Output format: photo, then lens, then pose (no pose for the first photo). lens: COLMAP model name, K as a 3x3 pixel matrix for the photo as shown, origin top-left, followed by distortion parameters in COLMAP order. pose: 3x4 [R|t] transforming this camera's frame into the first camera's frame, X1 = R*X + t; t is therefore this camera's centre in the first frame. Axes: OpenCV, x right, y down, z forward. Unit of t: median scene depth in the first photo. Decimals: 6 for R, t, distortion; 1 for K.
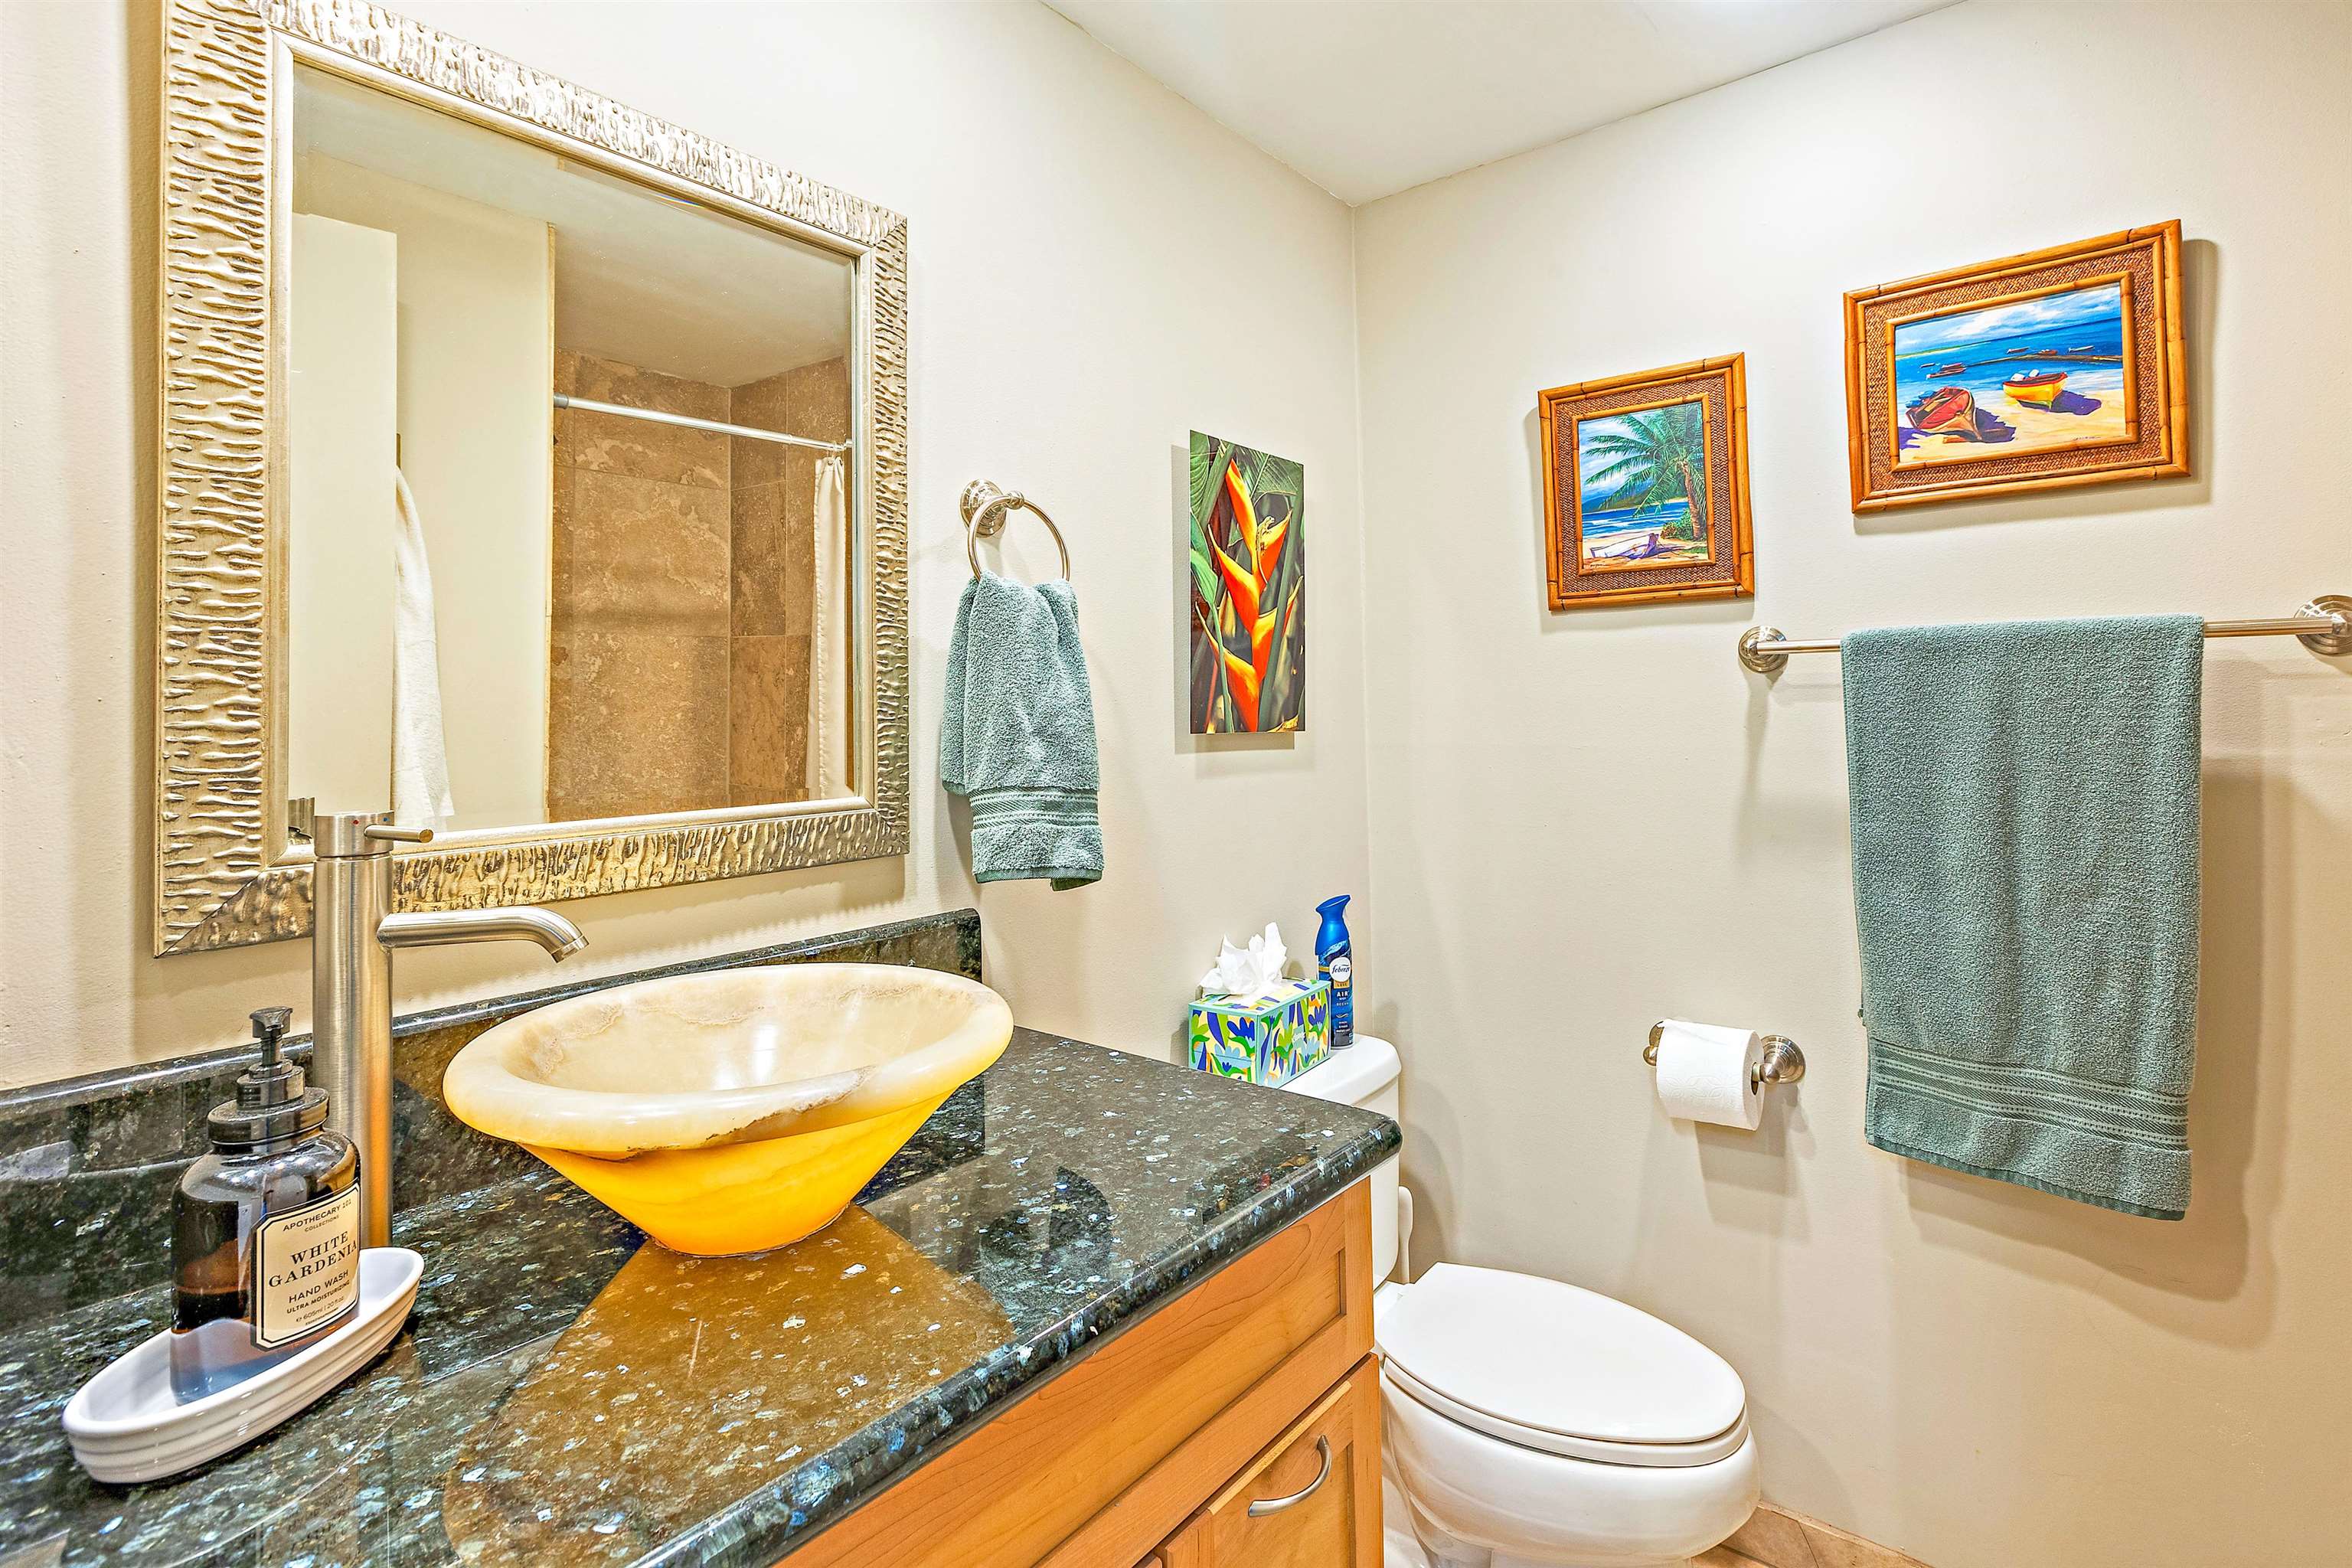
lens RADIAL K [[1091.0, 0, 1177.0], [0, 1091.0, 685.9], [0, 0, 1]] dist [0.004268, -0.001499]
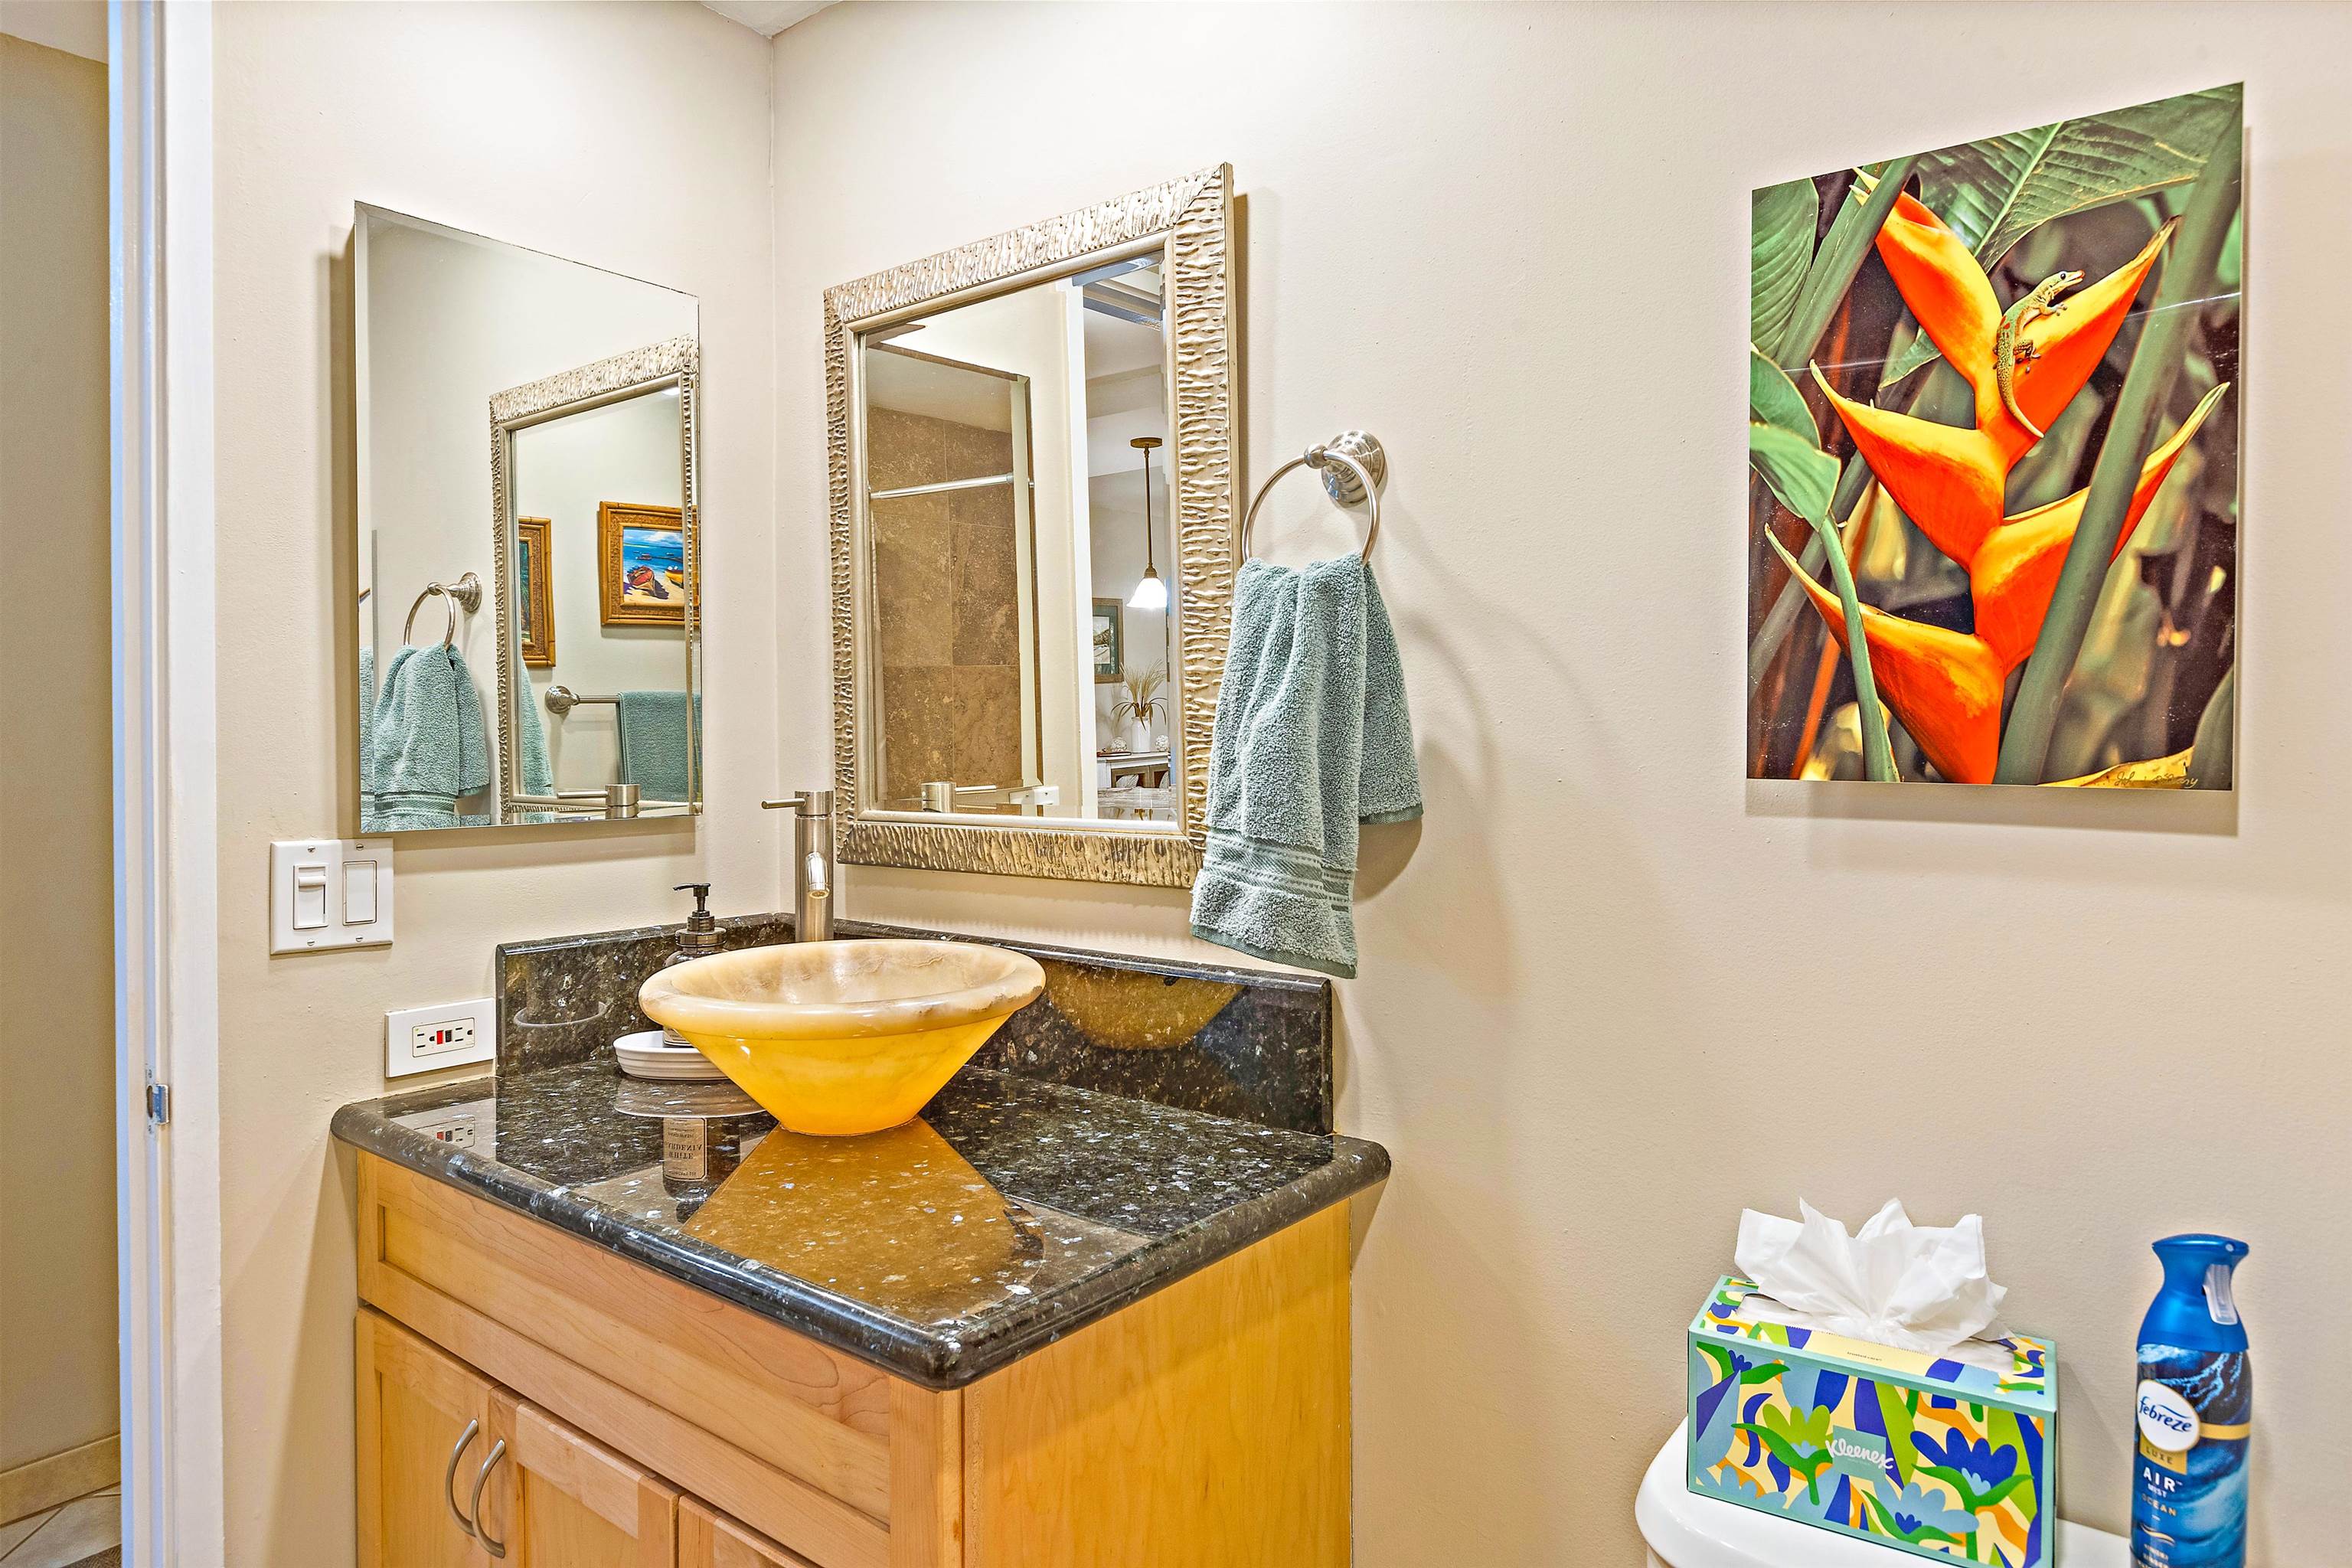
lens RADIAL K [[1424.8, 0, 1184.9], [0, 1424.8, 725.0], [0, 0, 1]] dist [0.006943, 0.000964]
pose [[0.035002, 0.021186, -0.999163, 0.666218], [0.037854, 0.999030, 0.022509, -0.007292], [0.998670, -0.038610, 0.034166, 0.681175]]
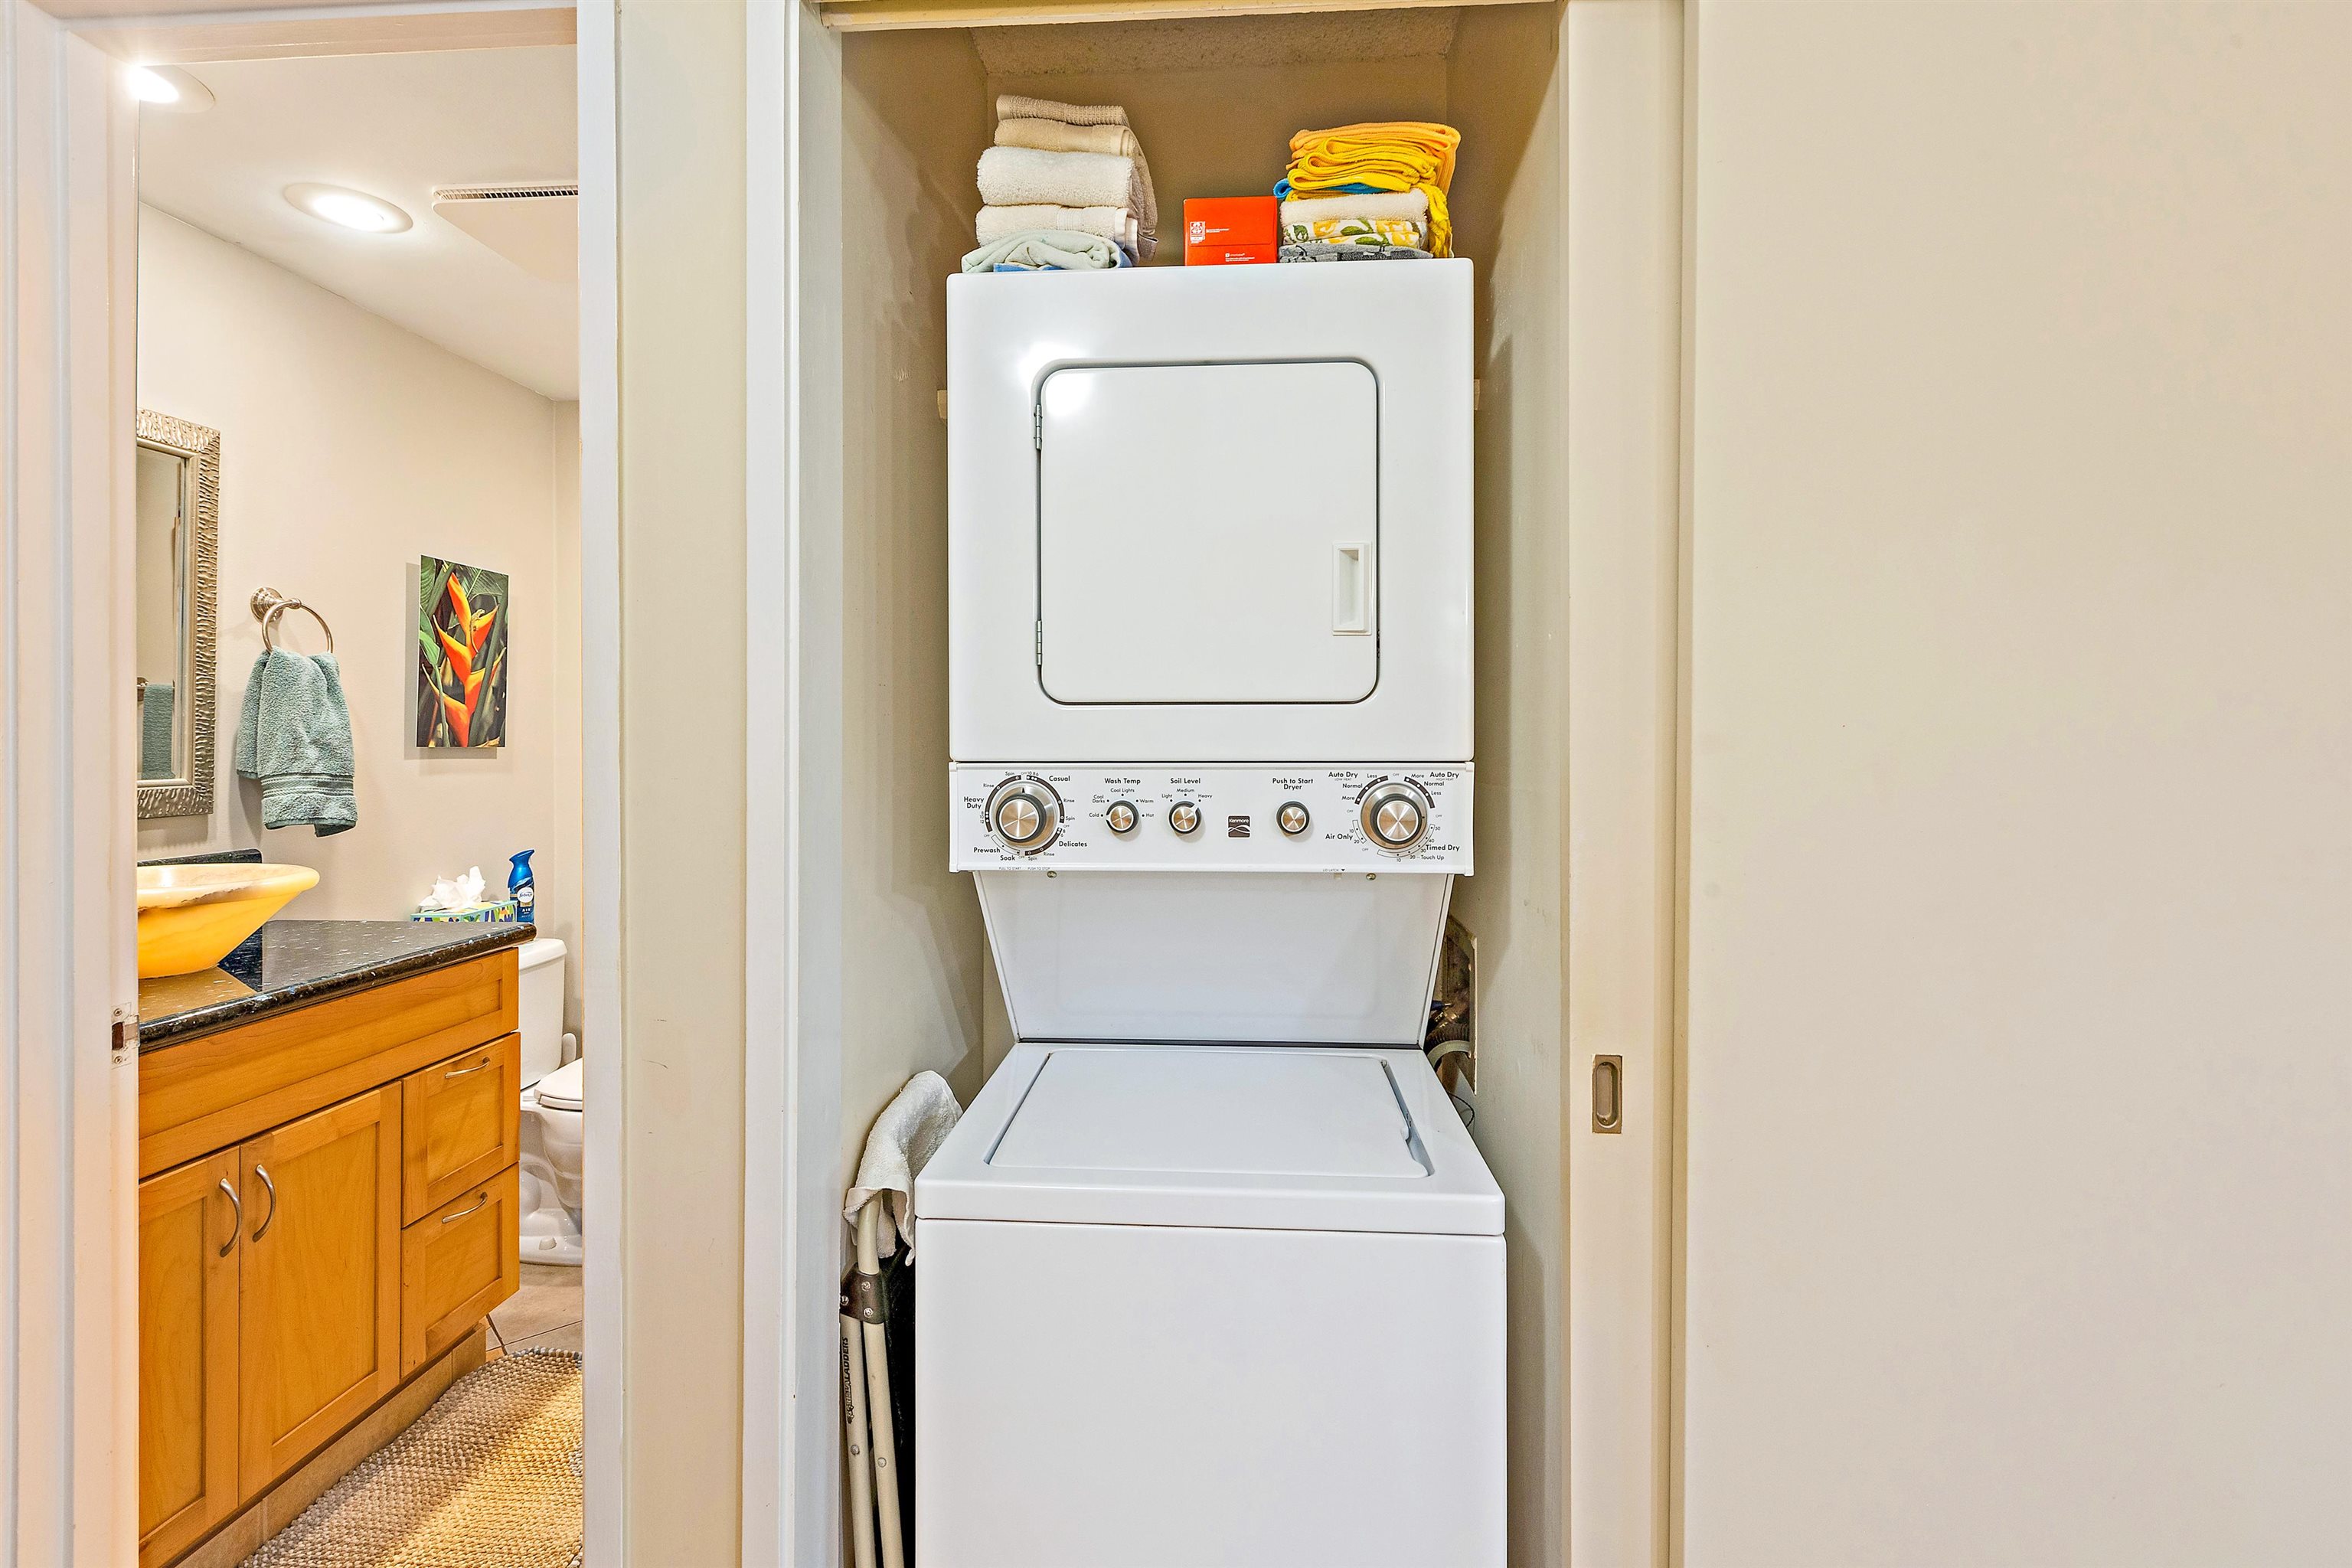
lens RADIAL K [[1091.0, 0, 1177.8], [0, 1091.0, 733.7], [0, 0, 1]] dist [0.004268, -0.001499]
pose [[0.805471, 0.020867, 0.592267, -0.036553], [-0.029510, 0.999552, 0.004916, -0.015443], [-0.591900, -0.021437, 0.805727, -0.910906]]
